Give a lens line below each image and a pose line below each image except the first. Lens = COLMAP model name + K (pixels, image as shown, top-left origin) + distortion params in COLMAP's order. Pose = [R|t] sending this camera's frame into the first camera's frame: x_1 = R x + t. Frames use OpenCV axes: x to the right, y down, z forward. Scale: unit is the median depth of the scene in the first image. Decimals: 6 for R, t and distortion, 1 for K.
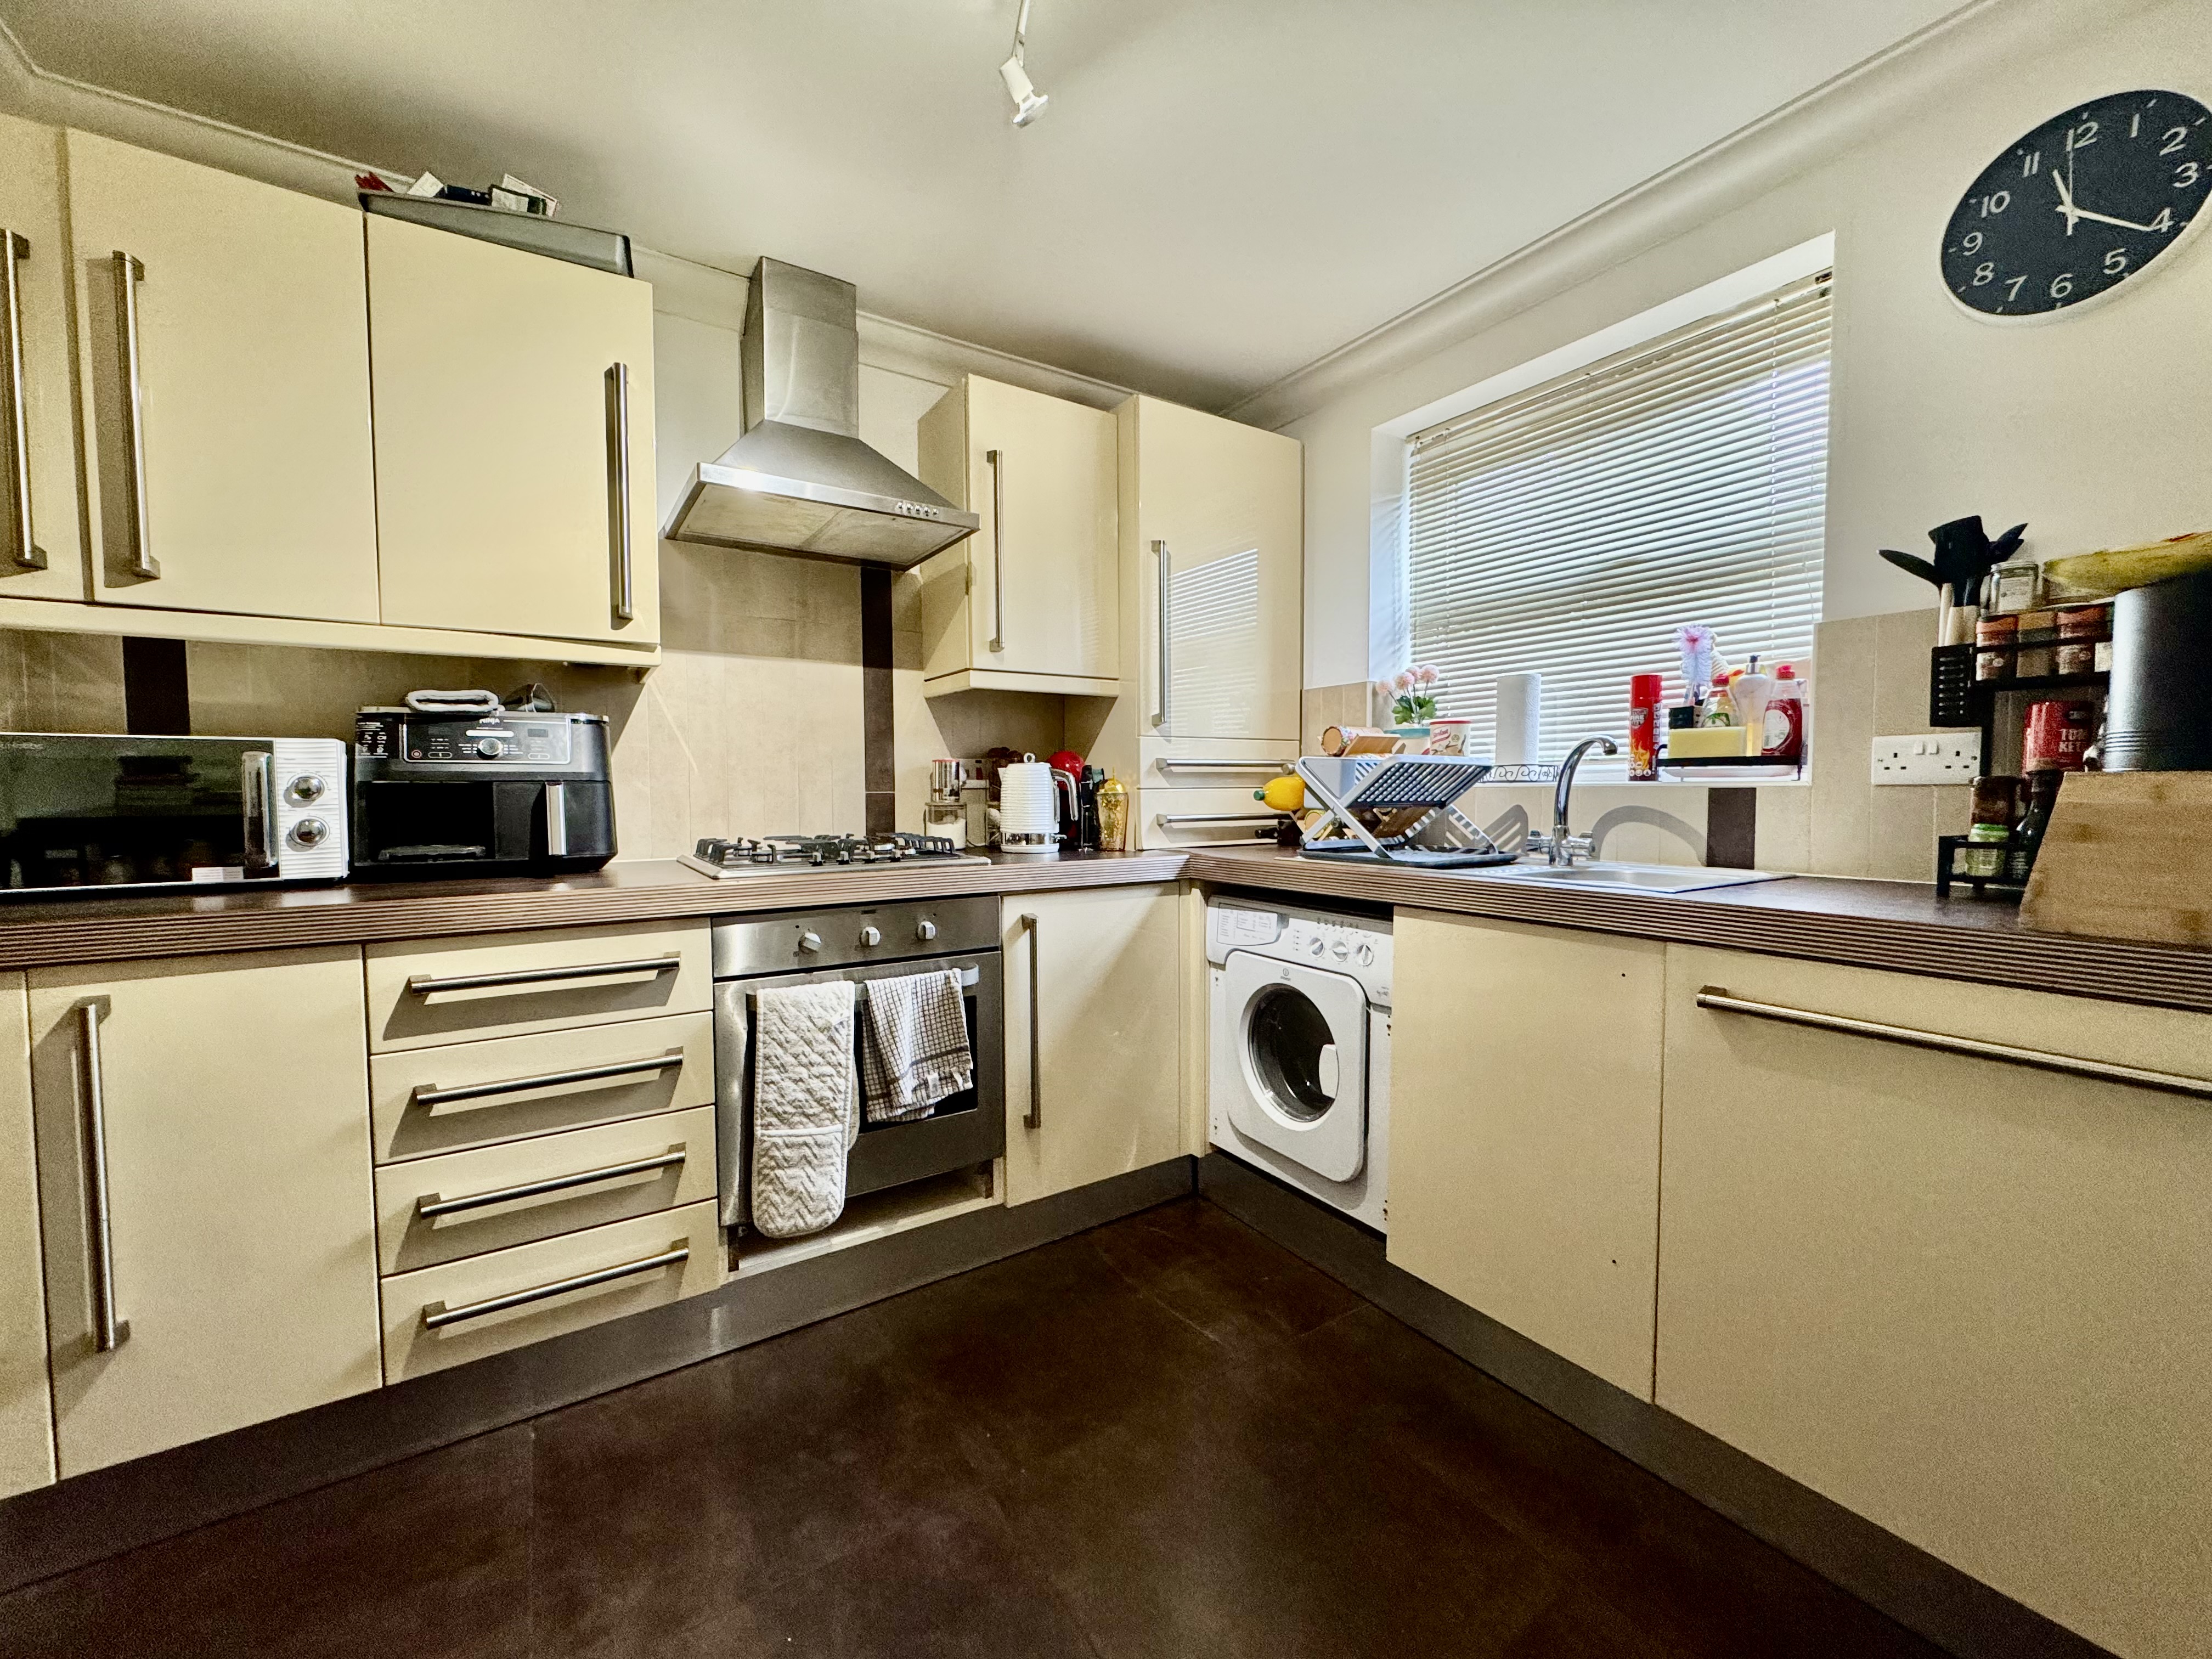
lens RADIAL K [[873.5, 0, 1103.2], [0, 873.5, 828.0], [0, 0, 1]] dist [0.001545, -0.000323]
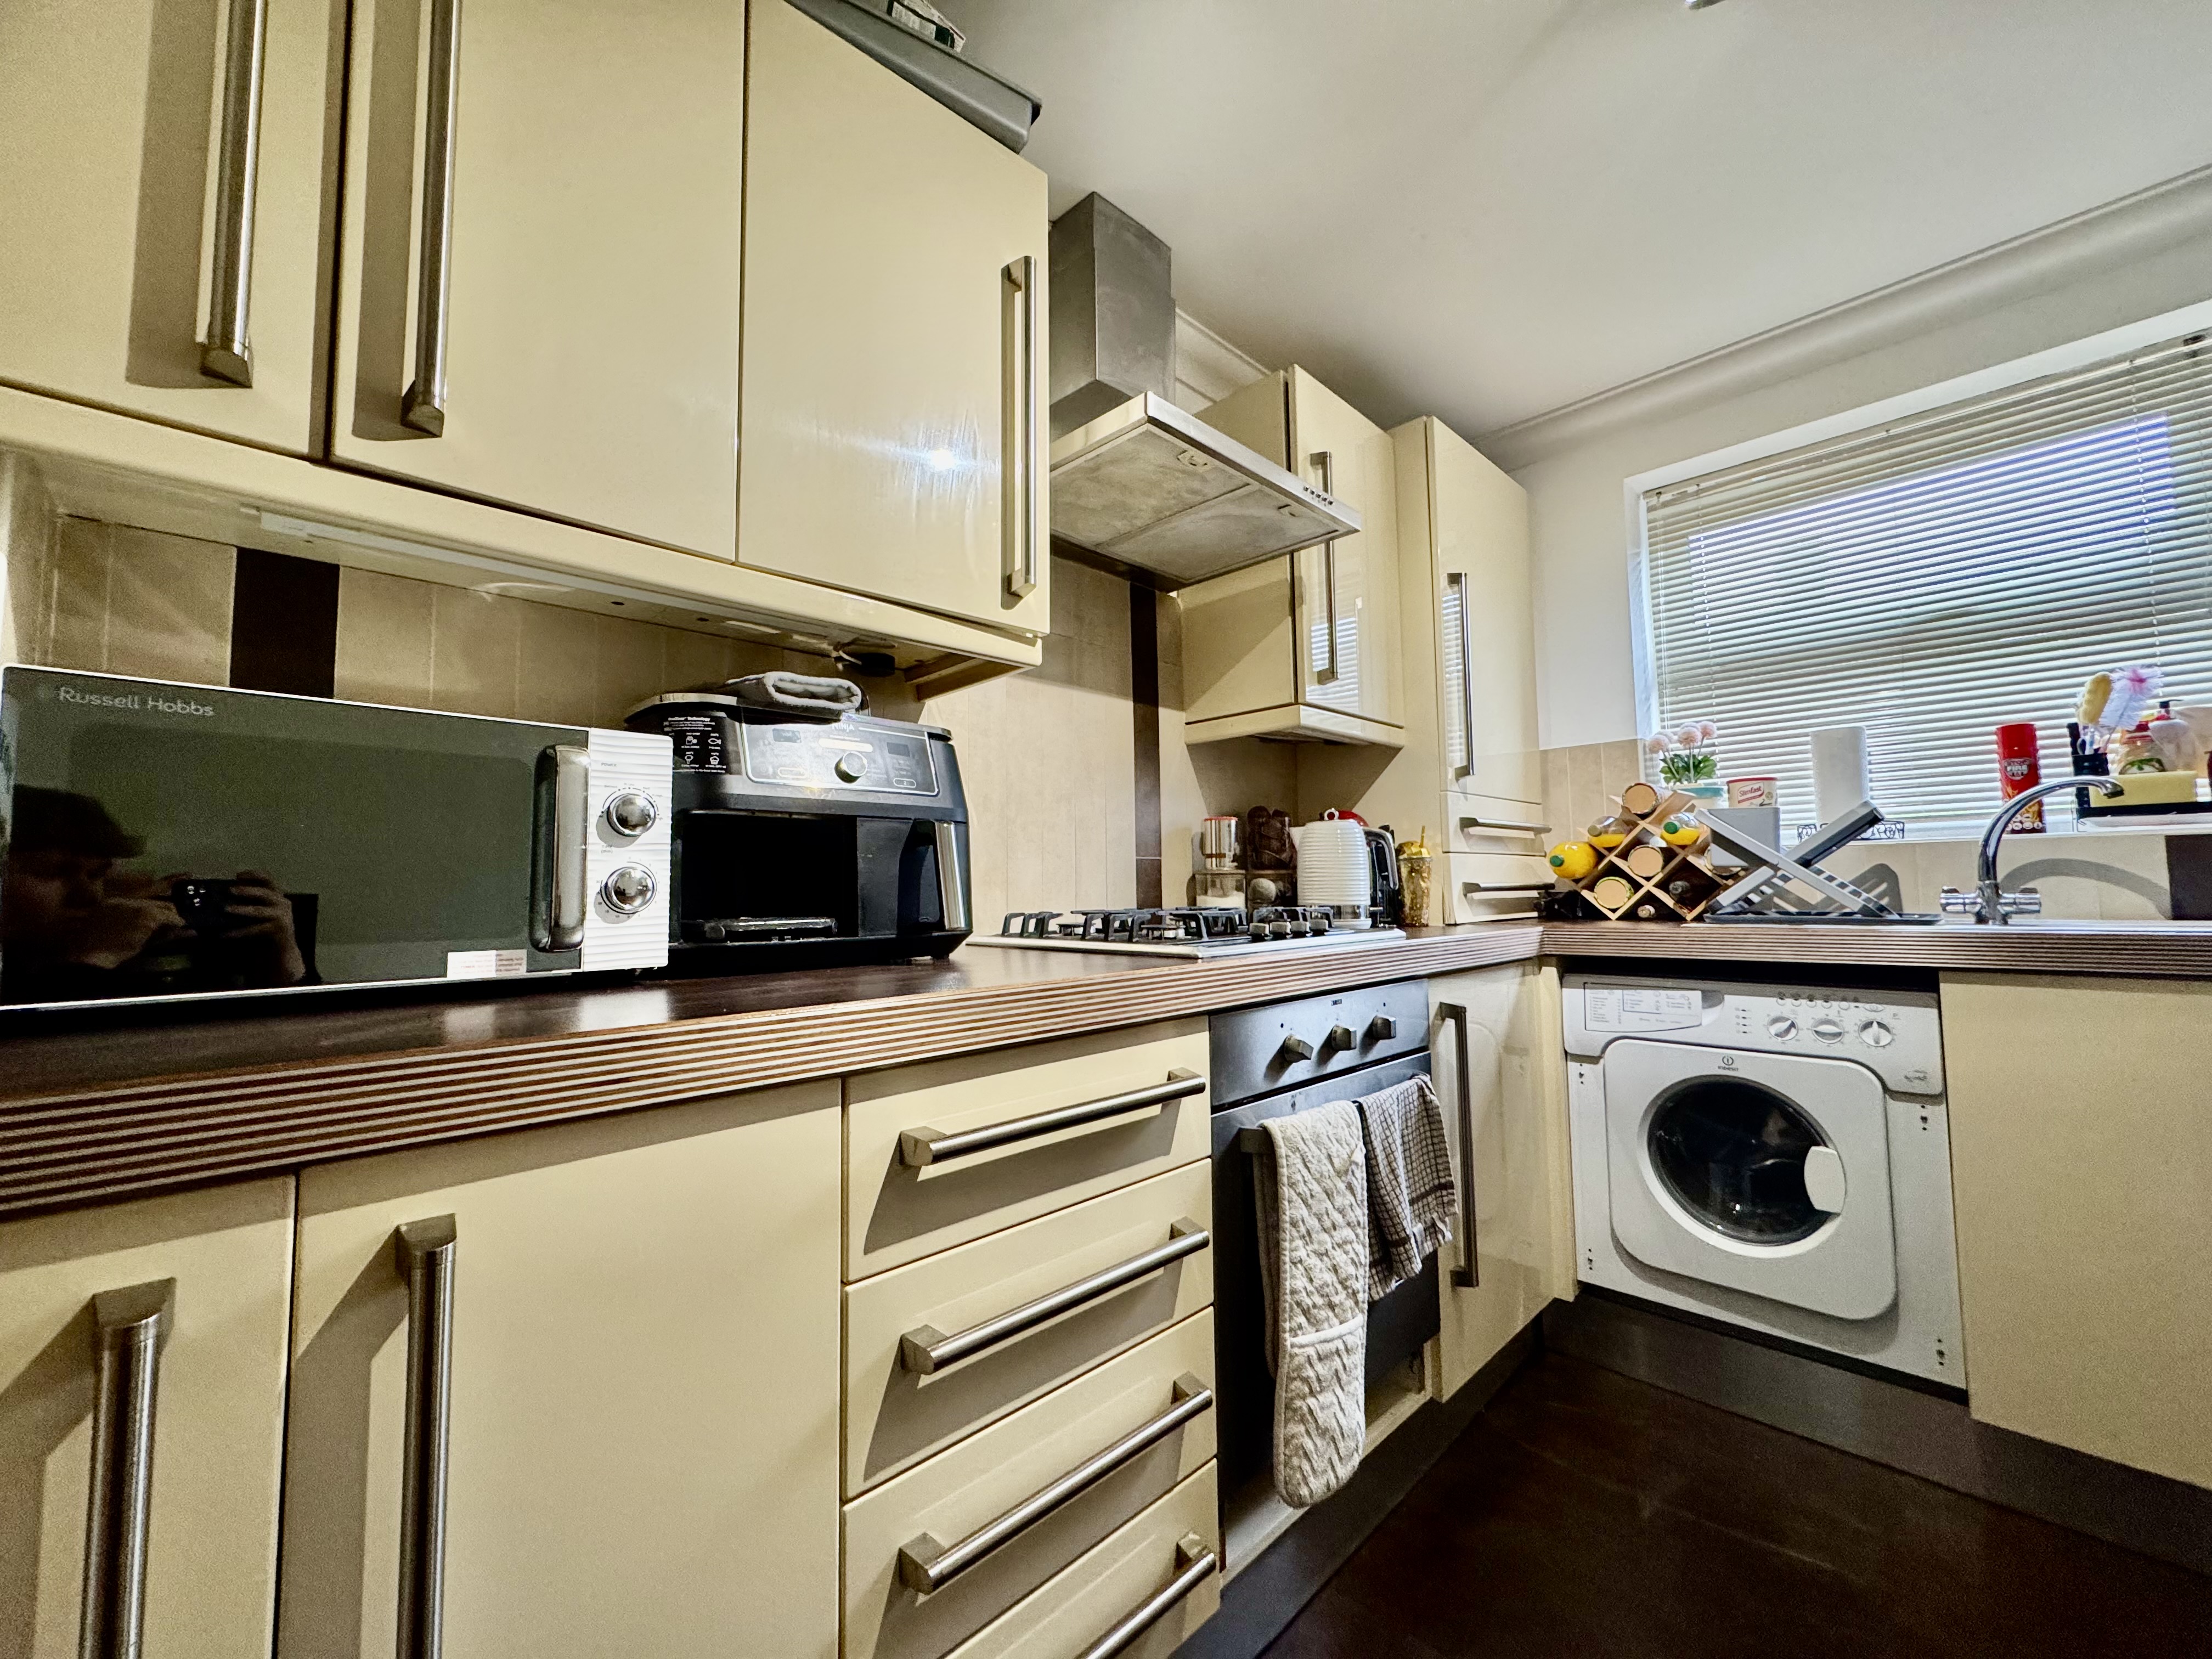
lens RADIAL K [[873.5, 0, 1109.1], [0, 873.5, 829.2], [0, 0, 1]] dist [0.001545, -0.000323]
pose [[0.980059, 0.003765, 0.198671, -0.593095], [0.019356, 0.993257, -0.114309, 0.031698], [-0.197761, 0.115875, 0.973377, 0.303079]]
